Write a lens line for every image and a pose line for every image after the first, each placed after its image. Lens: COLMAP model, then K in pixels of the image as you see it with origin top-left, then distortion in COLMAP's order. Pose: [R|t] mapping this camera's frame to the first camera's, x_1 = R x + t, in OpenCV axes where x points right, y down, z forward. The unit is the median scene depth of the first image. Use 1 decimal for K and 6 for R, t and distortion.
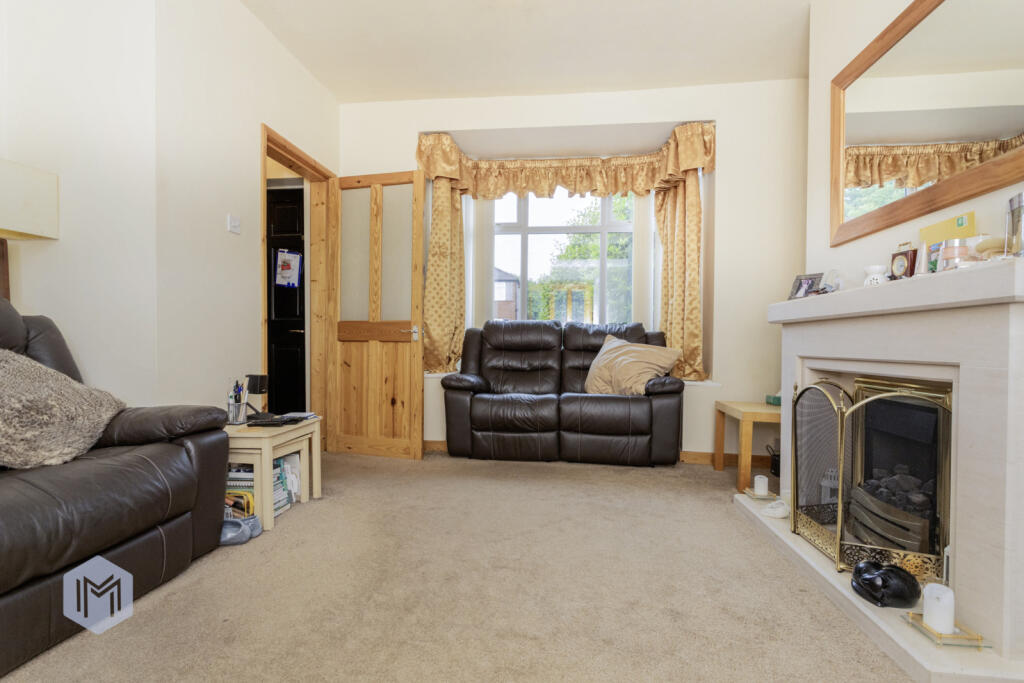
lens RADIAL K [[488.0, 0, 512.3], [0, 488.0, 345.9], [0, 0, 1]] dist [-0.004475, -0.000154]
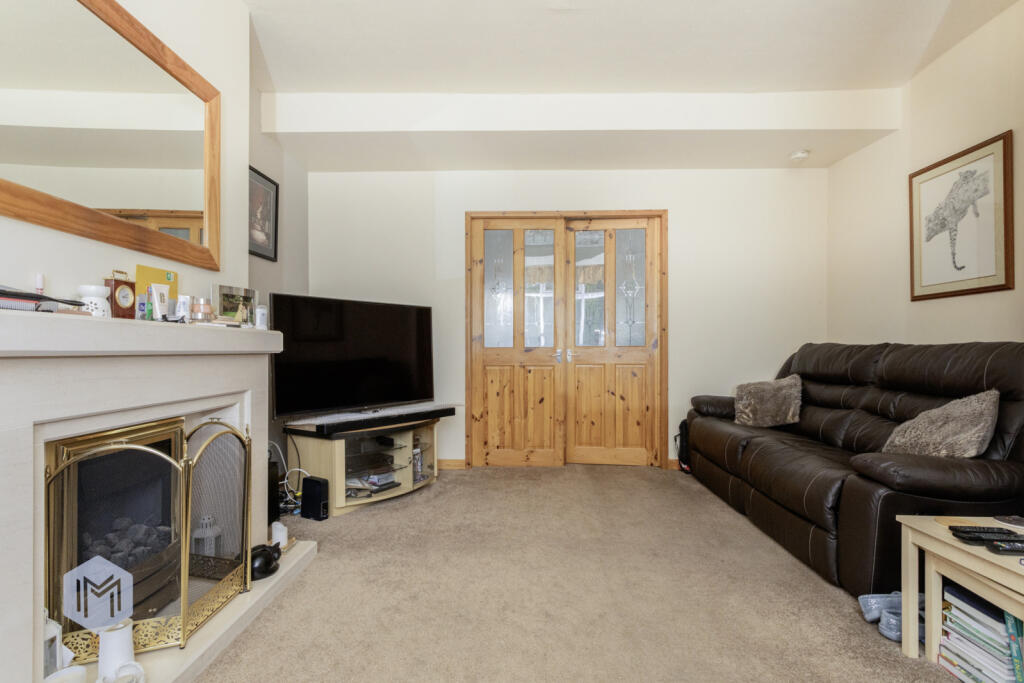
lens RADIAL K [[499.2, 0, 513.3], [0, 499.2, 346.0], [0, 0, 1]] dist [-0.002623, 0.000184]
pose [[-0.995341, -0.011769, -0.095694, 0.090244], [-0.011142, 0.999913, -0.007083, -0.038877], [0.095769, -0.005984, -0.995386, 1.015181]]
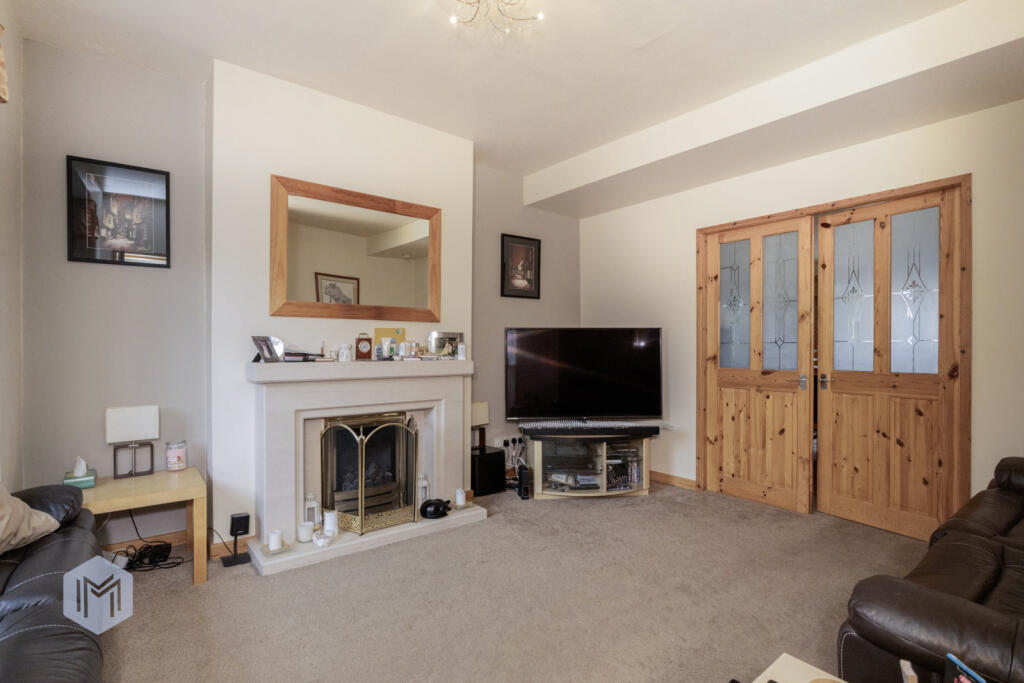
lens RADIAL K [[502.4, 0, 512.0], [0, 502.4, 341.5], [0, 0, 1]] dist [-0.000546, -0.000179]
pose [[-0.705636, -0.007219, 0.708538, -0.414162], [-0.009253, 0.999957, 0.000972, -0.097334], [-0.708514, -0.005870, -0.705672, 0.961520]]
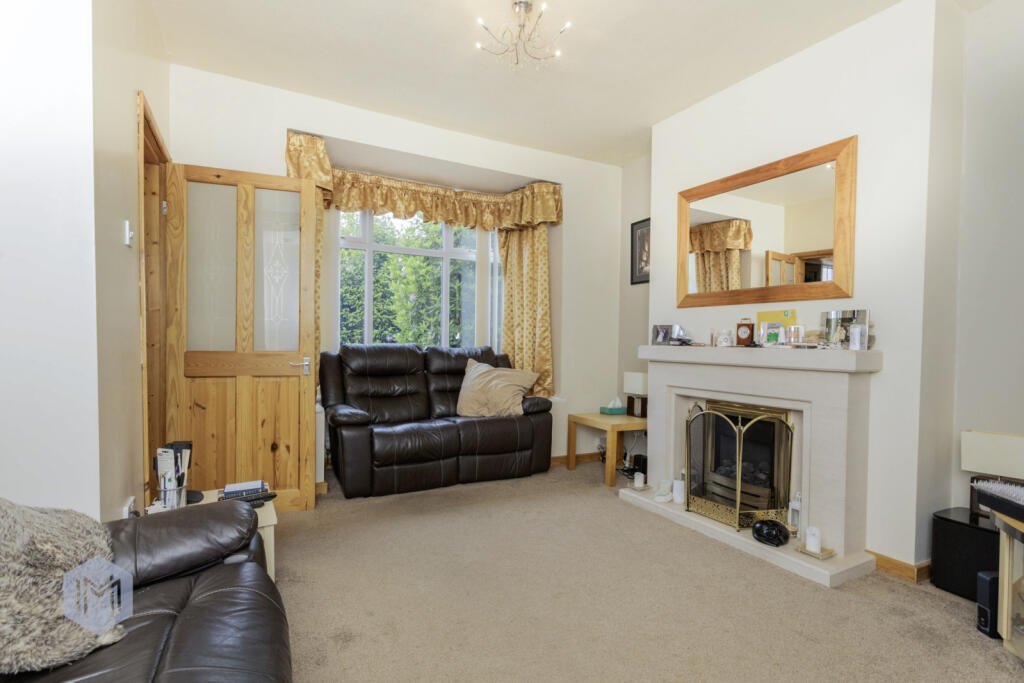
lens RADIAL K [[488.0, 0, 512.3], [0, 488.0, 345.9], [0, 0, 1]] dist [-0.004475, -0.000154]
pose [[0.812356, -0.006959, 0.583120, -0.390337], [-0.002489, 0.999878, 0.015399, -0.073783], [-0.583157, -0.013961, 0.812240, 0.072260]]
